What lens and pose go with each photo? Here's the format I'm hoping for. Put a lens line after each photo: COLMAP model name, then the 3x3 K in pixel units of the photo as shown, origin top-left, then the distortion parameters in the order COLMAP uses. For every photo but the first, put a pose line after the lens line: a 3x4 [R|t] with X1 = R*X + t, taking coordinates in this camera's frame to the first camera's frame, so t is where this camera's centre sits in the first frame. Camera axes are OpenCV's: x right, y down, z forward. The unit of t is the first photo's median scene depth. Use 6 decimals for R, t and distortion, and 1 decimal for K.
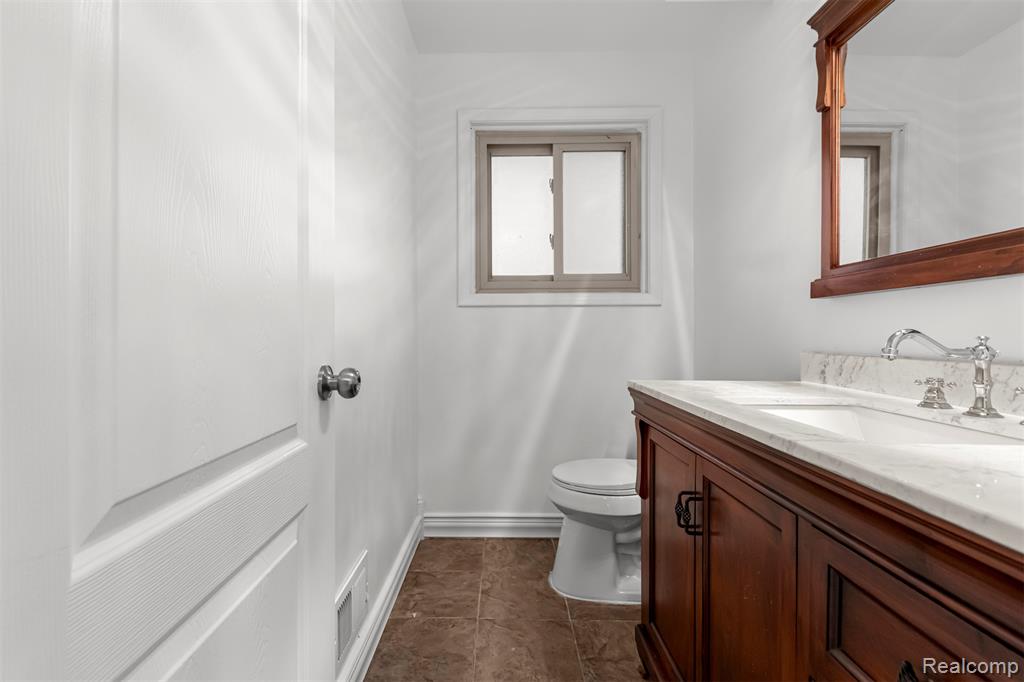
lens RADIAL K [[489.1, 0, 496.6], [0, 489.1, 337.0], [0, 0, 1]] dist [0.002607, -0.002180]
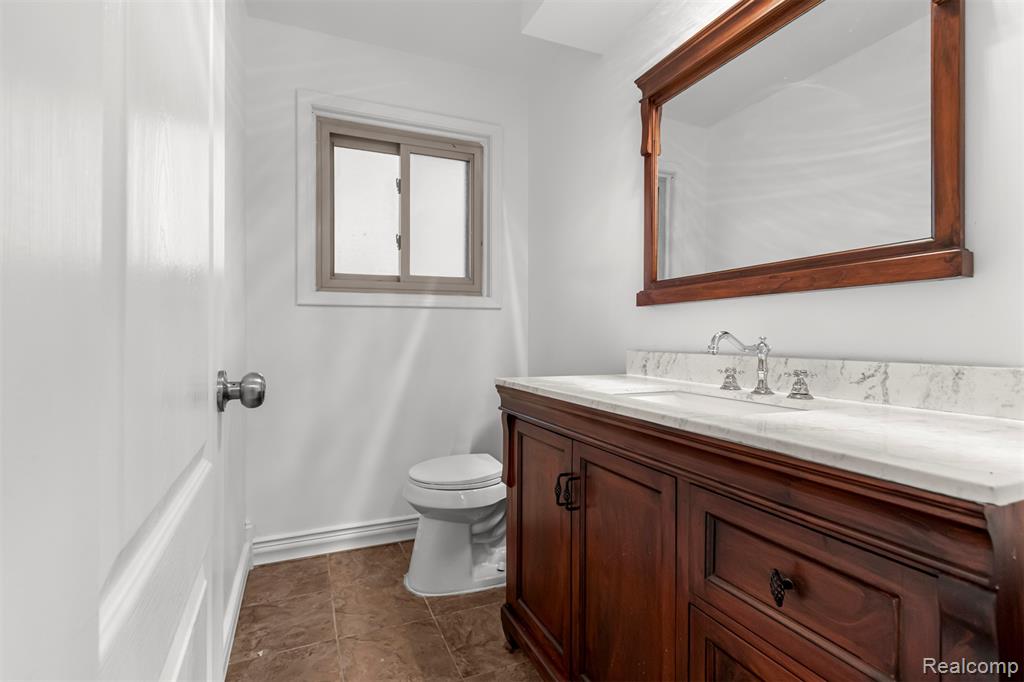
lens RADIAL K [[489.1, 0, 506.9], [0, 489.1, 337.3], [0, 0, 1]] dist [0.002607, -0.002180]
pose [[0.910712, -0.000010, 0.413041, -0.142232], [0.001368, 0.999995, -0.002992, 0.001976], [-0.413039, 0.003290, 0.910708, 0.013625]]
